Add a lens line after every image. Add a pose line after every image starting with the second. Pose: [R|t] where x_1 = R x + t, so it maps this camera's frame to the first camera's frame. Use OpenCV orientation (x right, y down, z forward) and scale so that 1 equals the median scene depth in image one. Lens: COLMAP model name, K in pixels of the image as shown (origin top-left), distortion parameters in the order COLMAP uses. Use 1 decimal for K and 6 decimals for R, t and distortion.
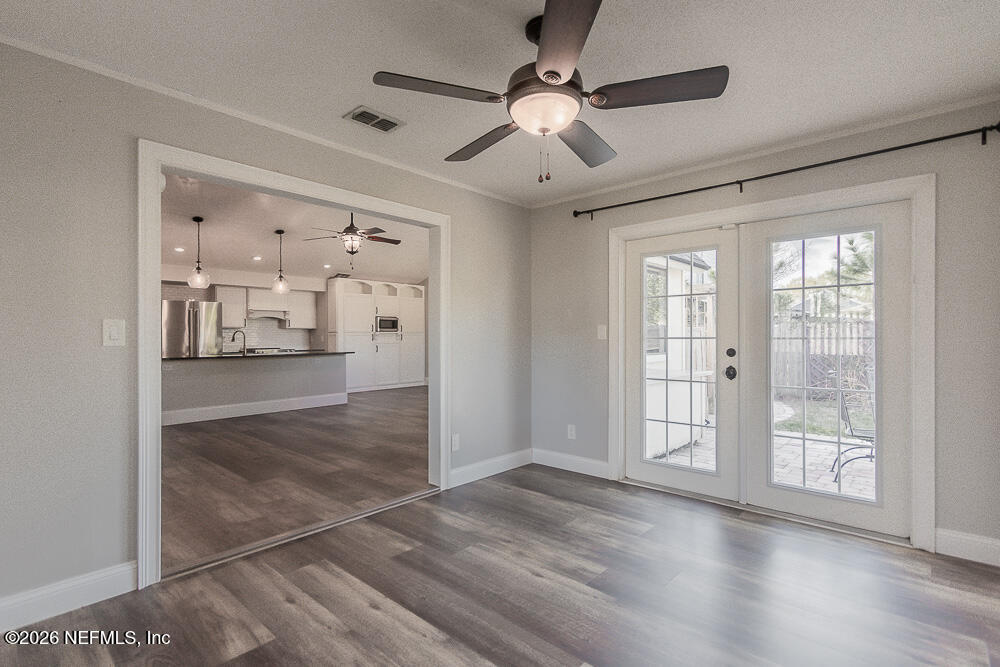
lens RADIAL K [[476.0, 0, 500.0], [0, 476.0, 333.5], [0, 0, 1]] dist [0.026781, -0.000211]
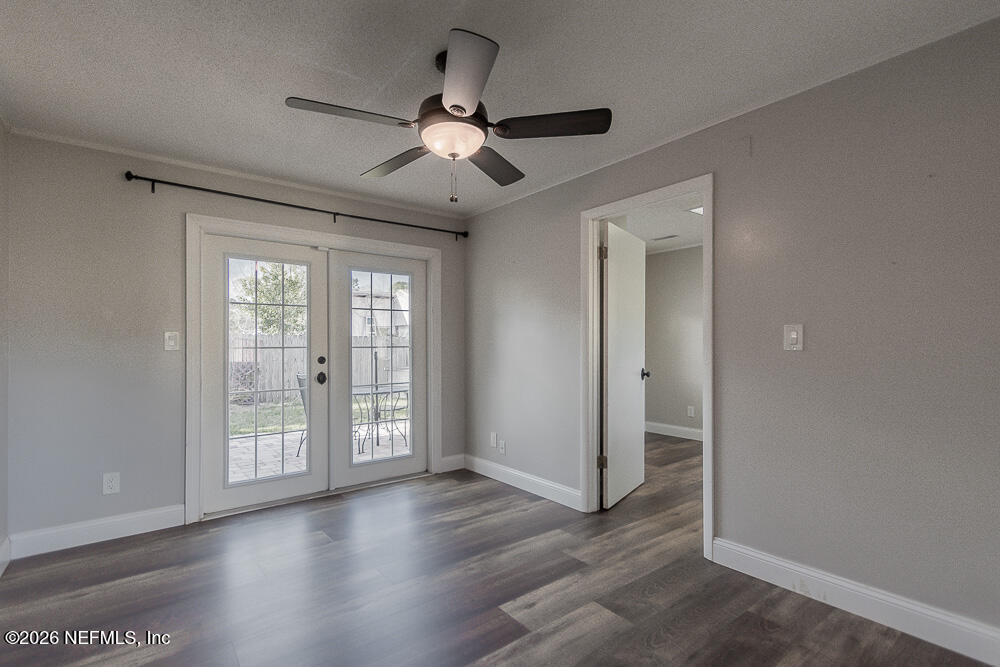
lens RADIAL K [[458.7, 0, 483.7], [0, 458.7, 337.9], [0, 0, 1]] dist [-0.000770, -0.000531]
pose [[0.196932, 0.012543, 0.980337, -0.494085], [-0.007579, 0.999908, -0.011270, -0.003562], [-0.980388, -0.005211, 0.197008, 0.406517]]
